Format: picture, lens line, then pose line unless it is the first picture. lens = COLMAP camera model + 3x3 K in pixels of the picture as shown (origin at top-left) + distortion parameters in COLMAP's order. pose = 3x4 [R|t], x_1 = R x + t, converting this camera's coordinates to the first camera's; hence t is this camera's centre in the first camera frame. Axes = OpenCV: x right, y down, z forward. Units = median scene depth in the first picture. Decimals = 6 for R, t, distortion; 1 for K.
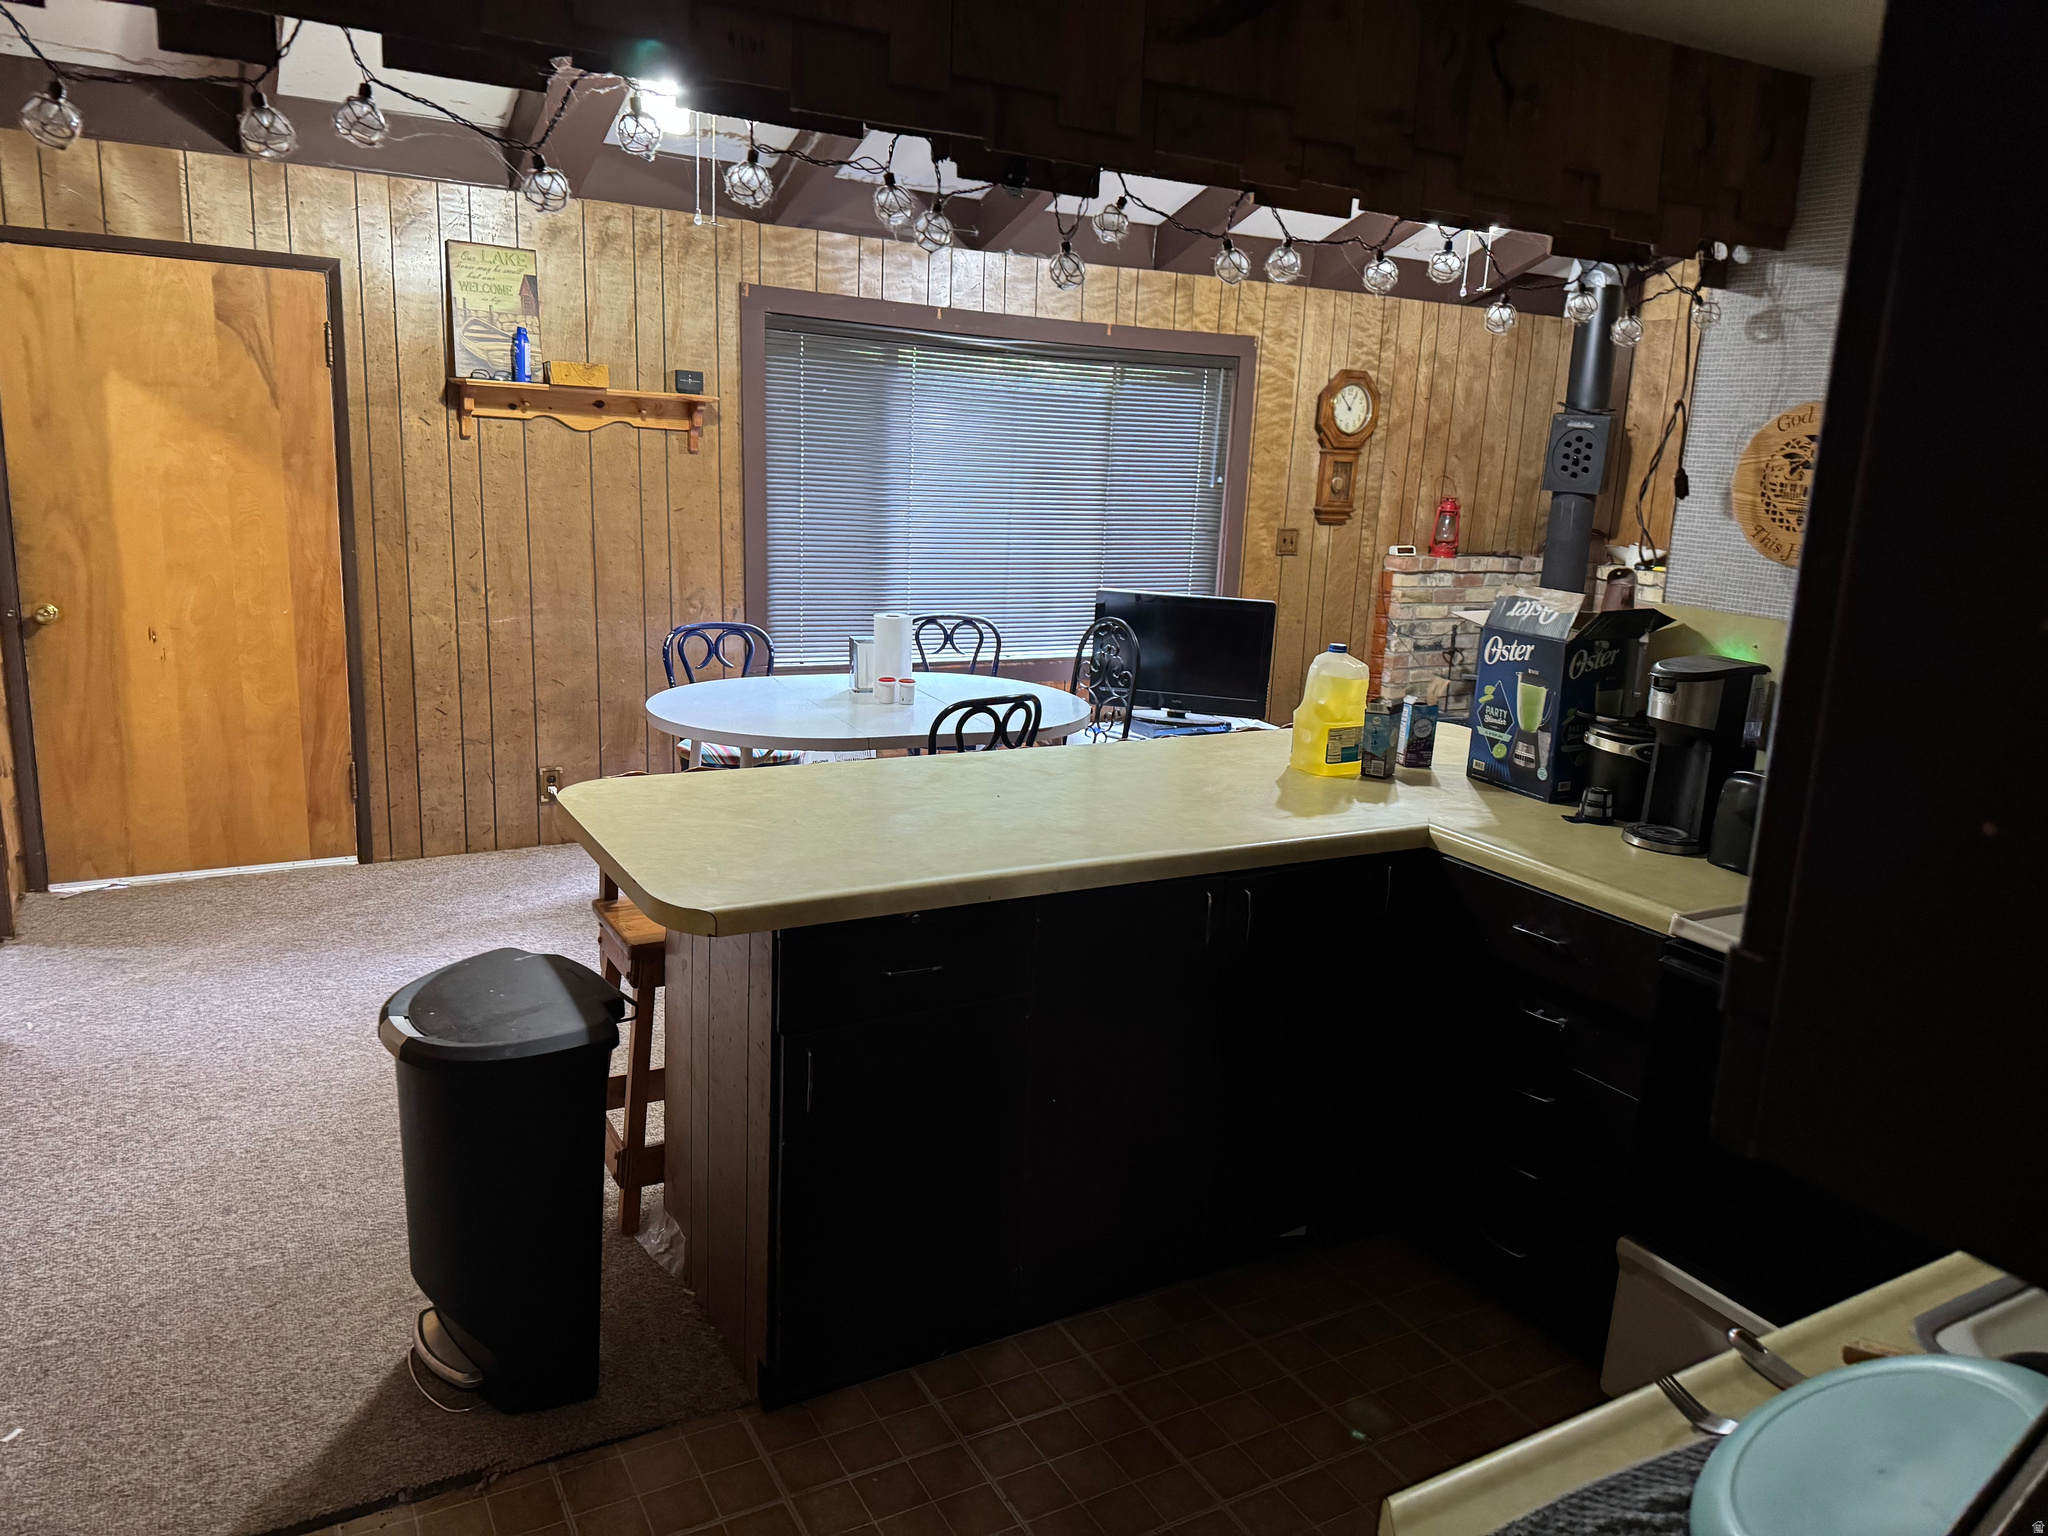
lens RADIAL K [[1445.5, 0, 1028.7], [0, 1445.5, 763.3], [0, 0, 1]] dist [0.057741, -0.060847]
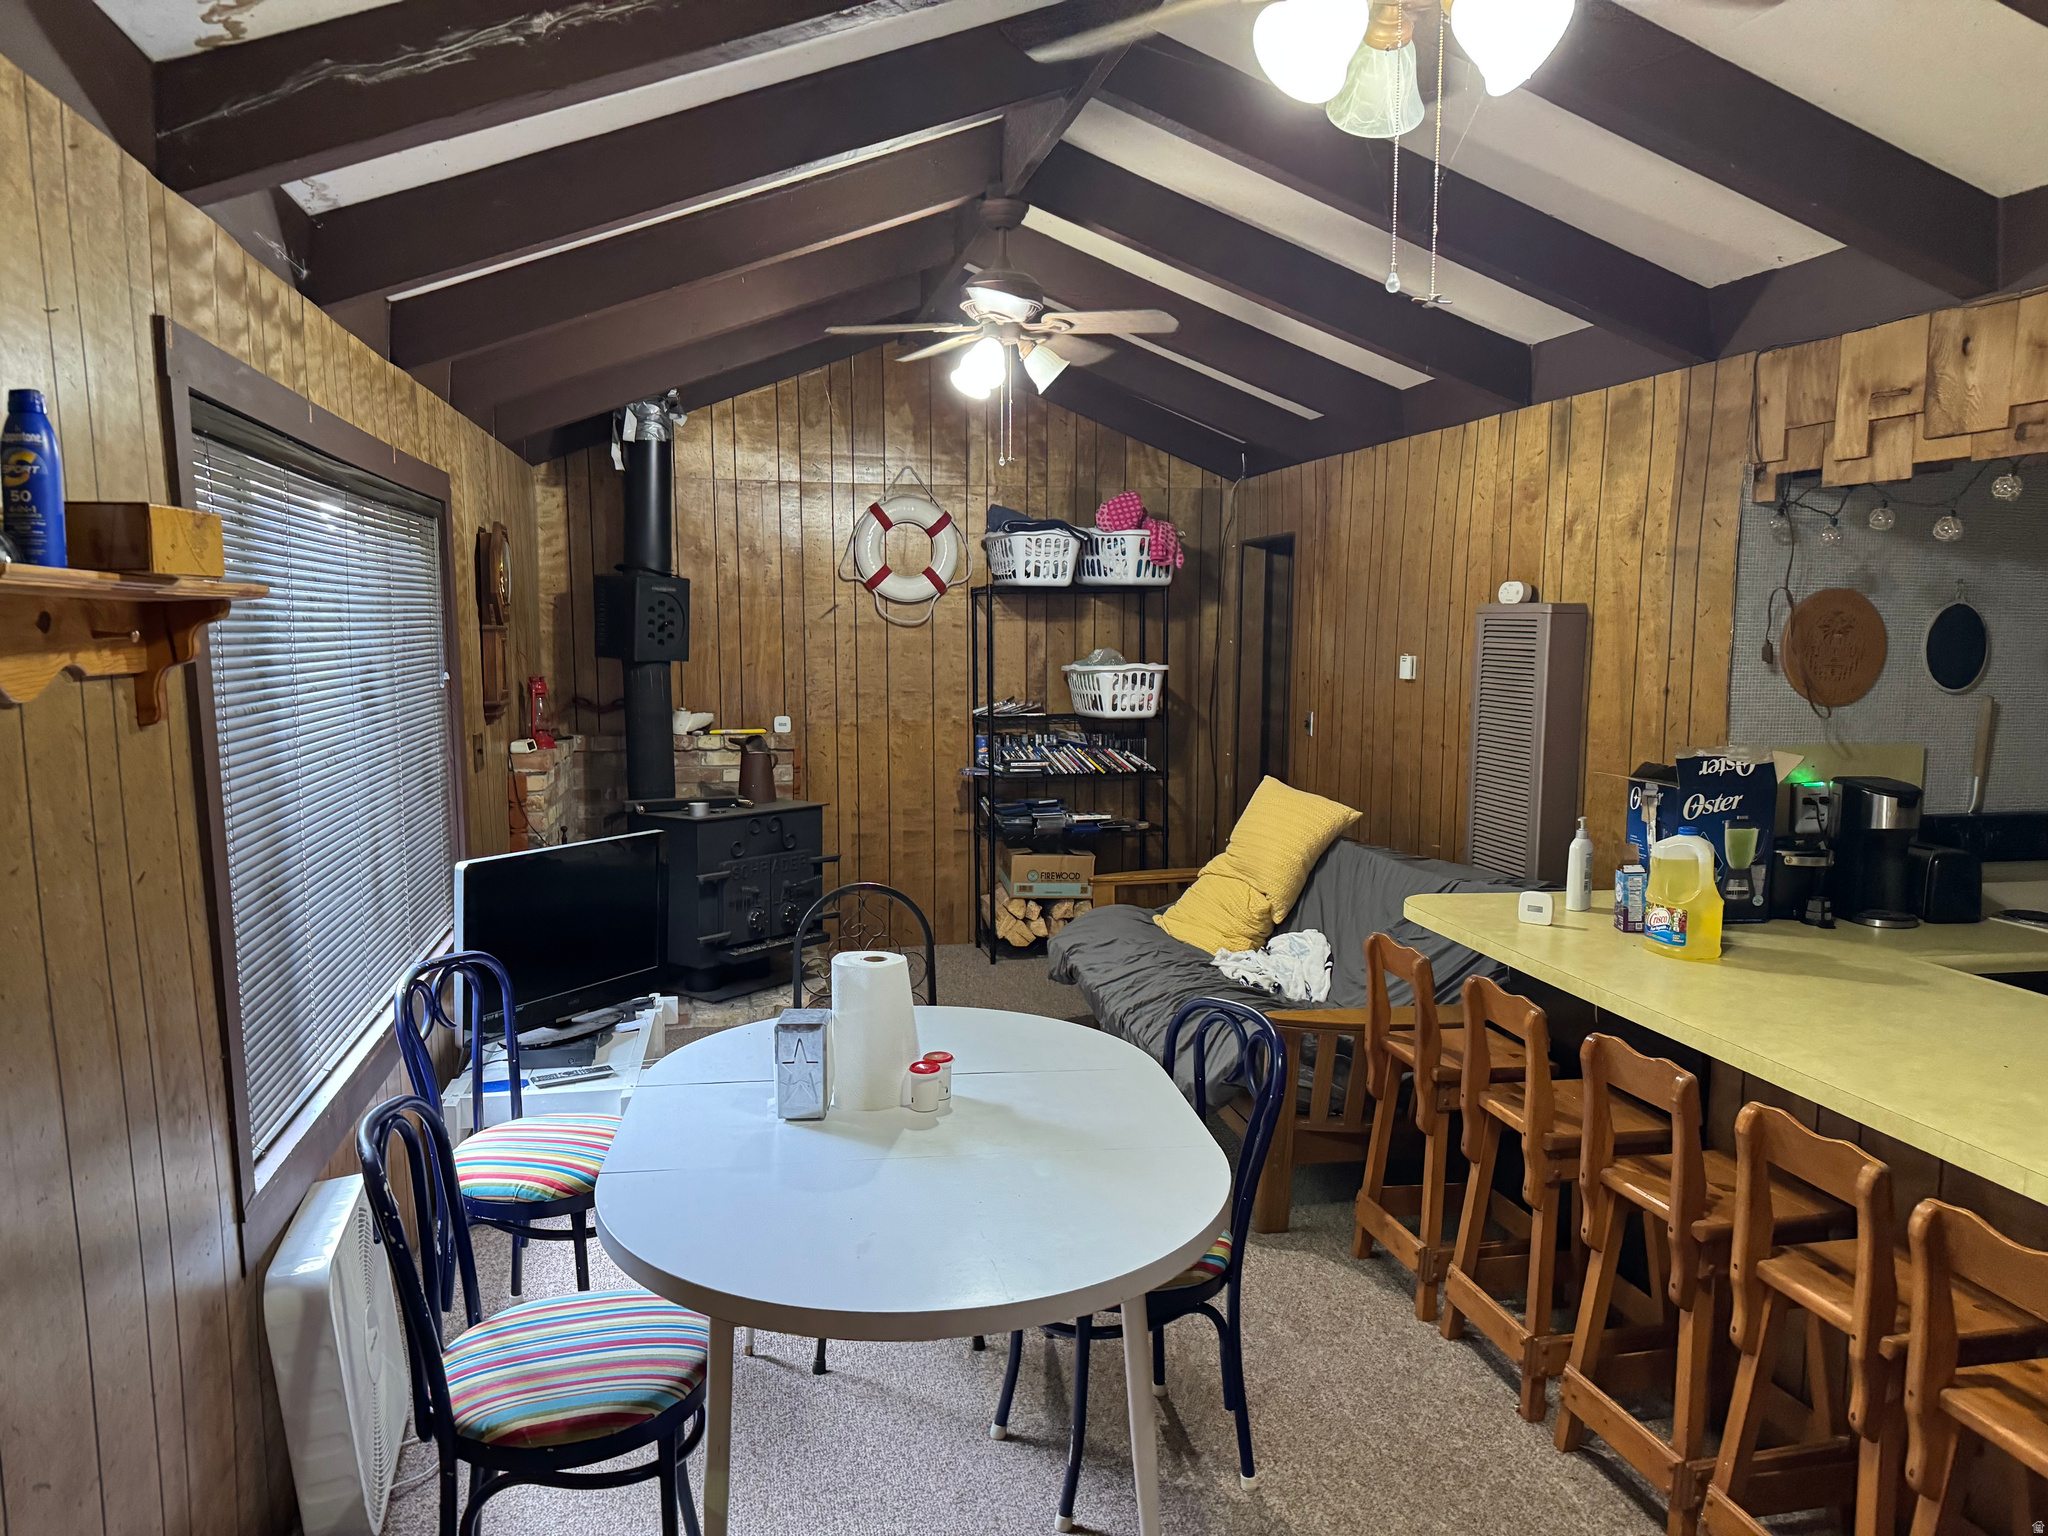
lens RADIAL K [[1445.5, 0, 932.9], [0, 1445.5, 787.4], [0, 0, 1]] dist [0.057741, -0.060847]
pose [[0.302848, -0.155797, 0.940218, -0.913765], [0.217934, 0.971729, 0.090821, -0.322398], [-0.927786, 0.177401, 0.328240, 1.171553]]
